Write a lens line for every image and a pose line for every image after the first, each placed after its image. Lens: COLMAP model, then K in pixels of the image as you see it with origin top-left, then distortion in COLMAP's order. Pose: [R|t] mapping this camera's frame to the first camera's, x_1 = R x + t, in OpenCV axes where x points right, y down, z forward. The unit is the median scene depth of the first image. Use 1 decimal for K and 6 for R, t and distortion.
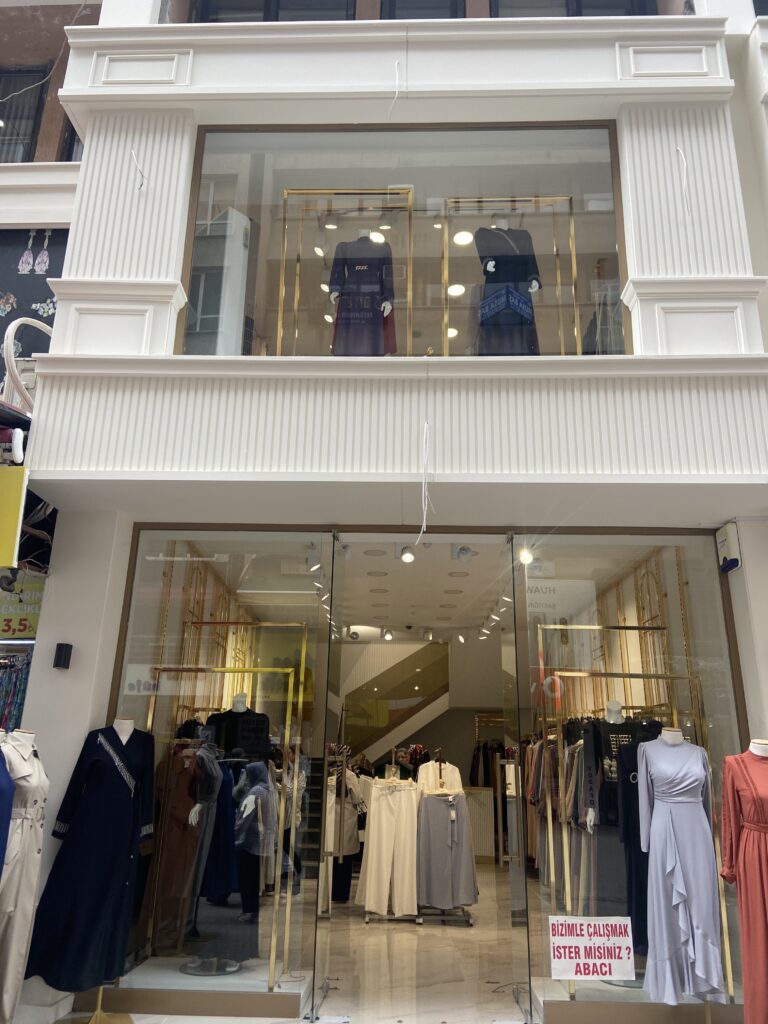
lens RADIAL K [[767.3, 0, 392.6], [0, 767.3, 511.3], [0, 0, 1]] dist [0.075476, -0.079408]
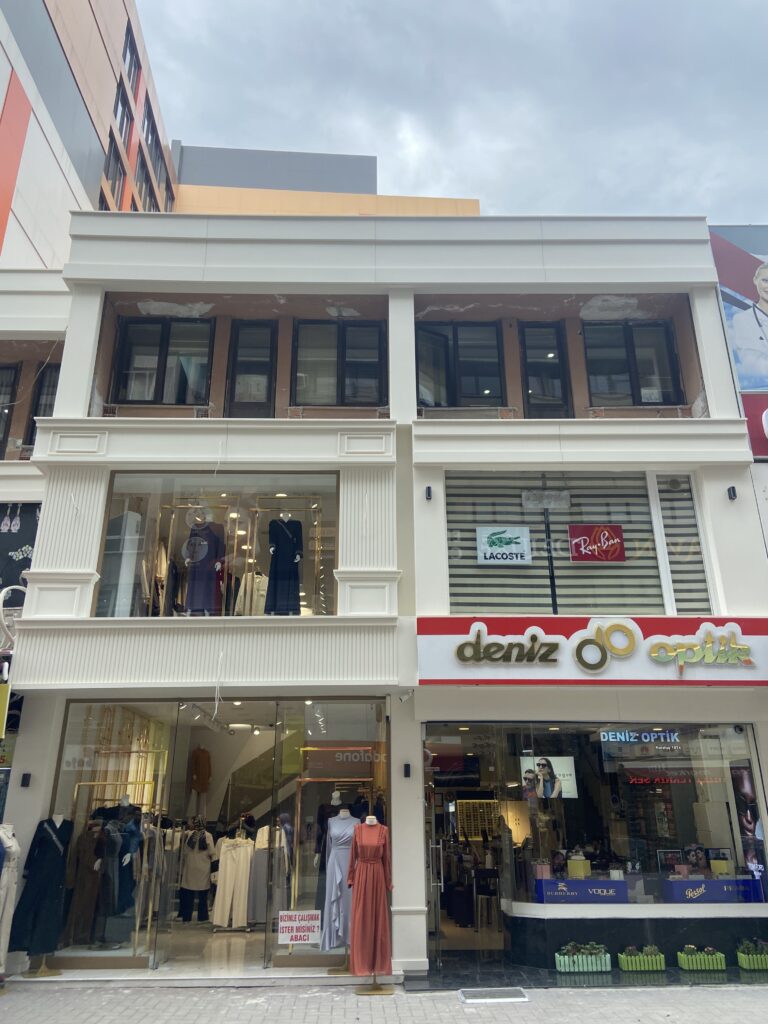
lens RADIAL K [[767.3, 0, 387.7], [0, 767.3, 508.8], [0, 0, 1]] dist [0.075476, -0.079408]
pose [[0.998419, -0.002004, 0.056175, 0.314761], [0.005253, 0.998317, -0.057749, -0.324188], [-0.055965, 0.057953, 0.996749, -0.883526]]
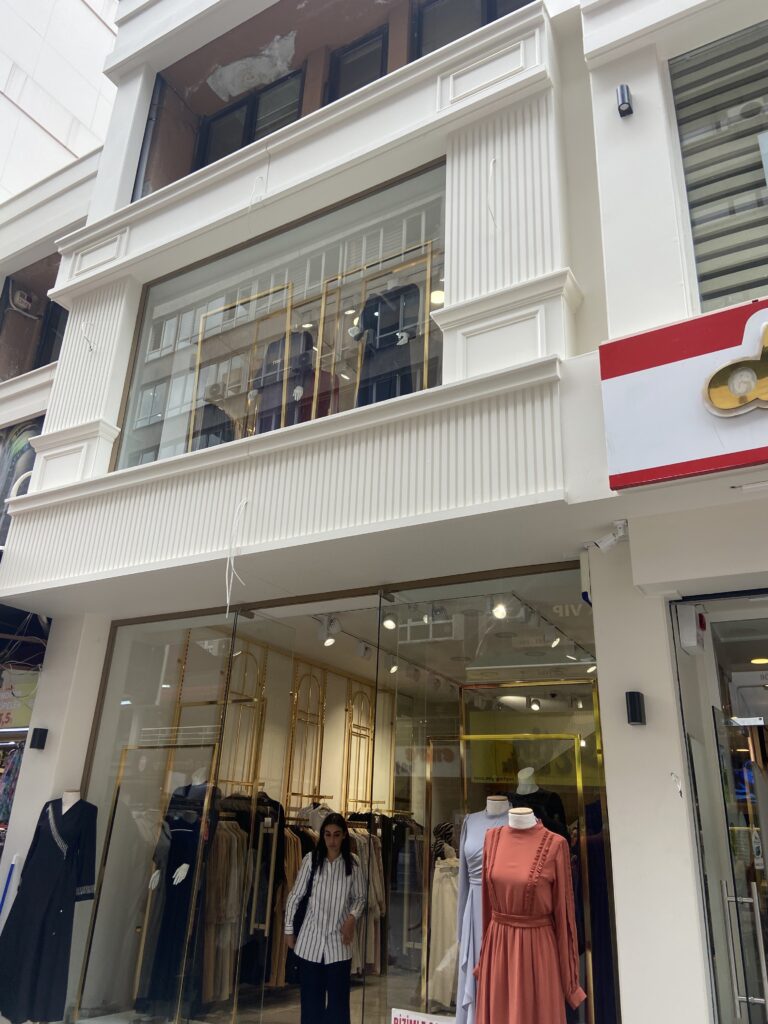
lens RADIAL K [[767.3, 0, 386.0], [0, 767.3, 519.9], [0, 0, 1]] dist [0.075476, -0.079408]
pose [[0.879445, -0.160336, -0.448185, 0.603848], [0.121392, 0.985975, -0.114528, 0.049766], [0.460262, 0.046315, 0.886574, 0.138624]]
